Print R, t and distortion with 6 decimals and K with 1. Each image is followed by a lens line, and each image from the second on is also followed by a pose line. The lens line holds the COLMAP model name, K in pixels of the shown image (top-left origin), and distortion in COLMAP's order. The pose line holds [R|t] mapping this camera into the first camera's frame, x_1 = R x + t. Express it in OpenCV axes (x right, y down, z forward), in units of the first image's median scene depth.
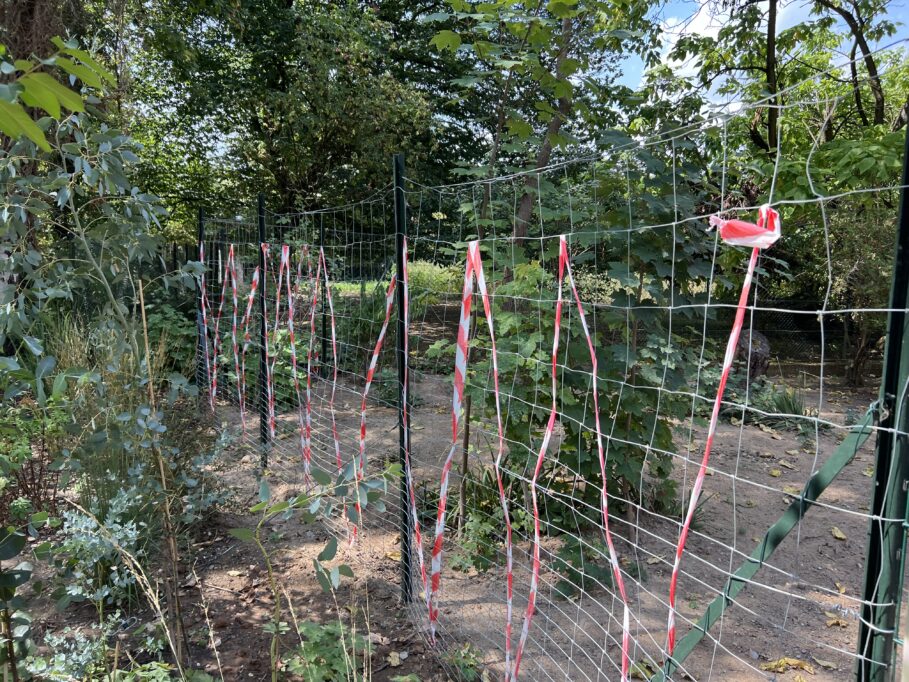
lens RADIAL K [[687.5, 0, 454.5], [0, 687.5, 341.0], [0, 0, 1]] dist [0.049915, -0.047204]
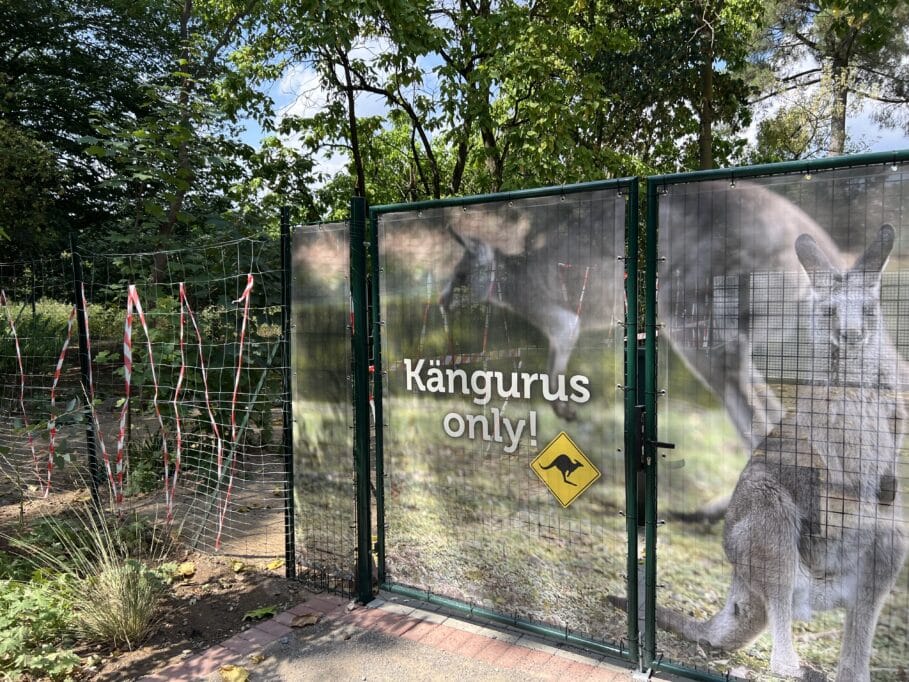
lens RADIAL K [[673.3, 0, 457.2], [0, 673.3, 339.9], [0, 0, 1]] dist [0.001295, -0.009177]
pose [[0.870820, -0.058728, 0.488081, -0.017841], [0.083777, 0.996044, -0.029625, 0.022122], [-0.484411, 0.066688, 0.872295, -0.172009]]
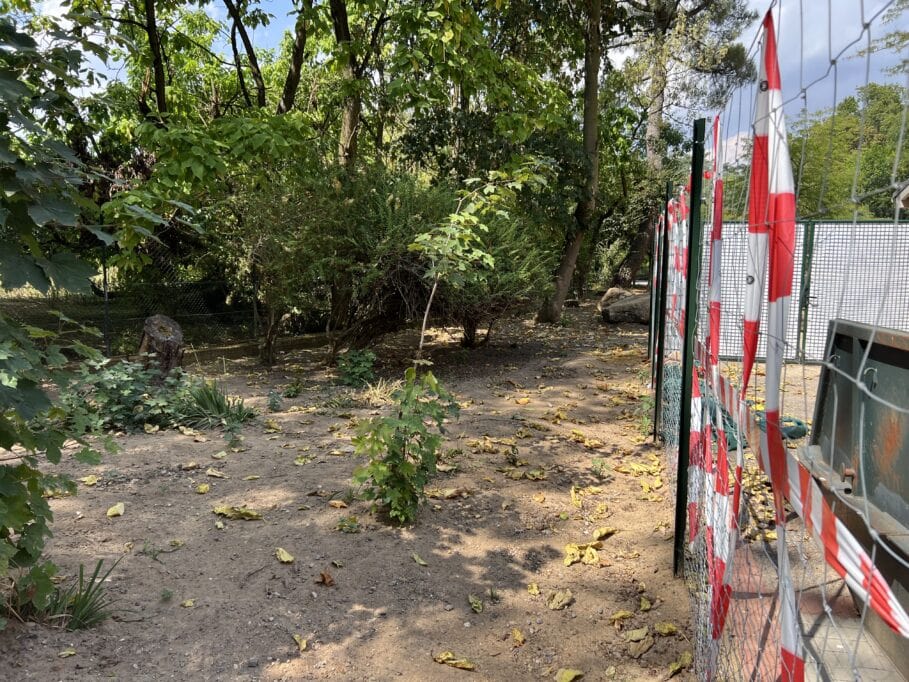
lens RADIAL K [[673.3, 0, 457.2], [0, 673.3, 339.9], [0, 0, 1]] dist [0.001295, -0.009177]
pose [[0.684838, -0.094065, 0.722599, 0.059664], [0.081323, 0.995305, 0.052491, 0.000520], [-0.724144, 0.022816, 0.689272, 0.125556]]
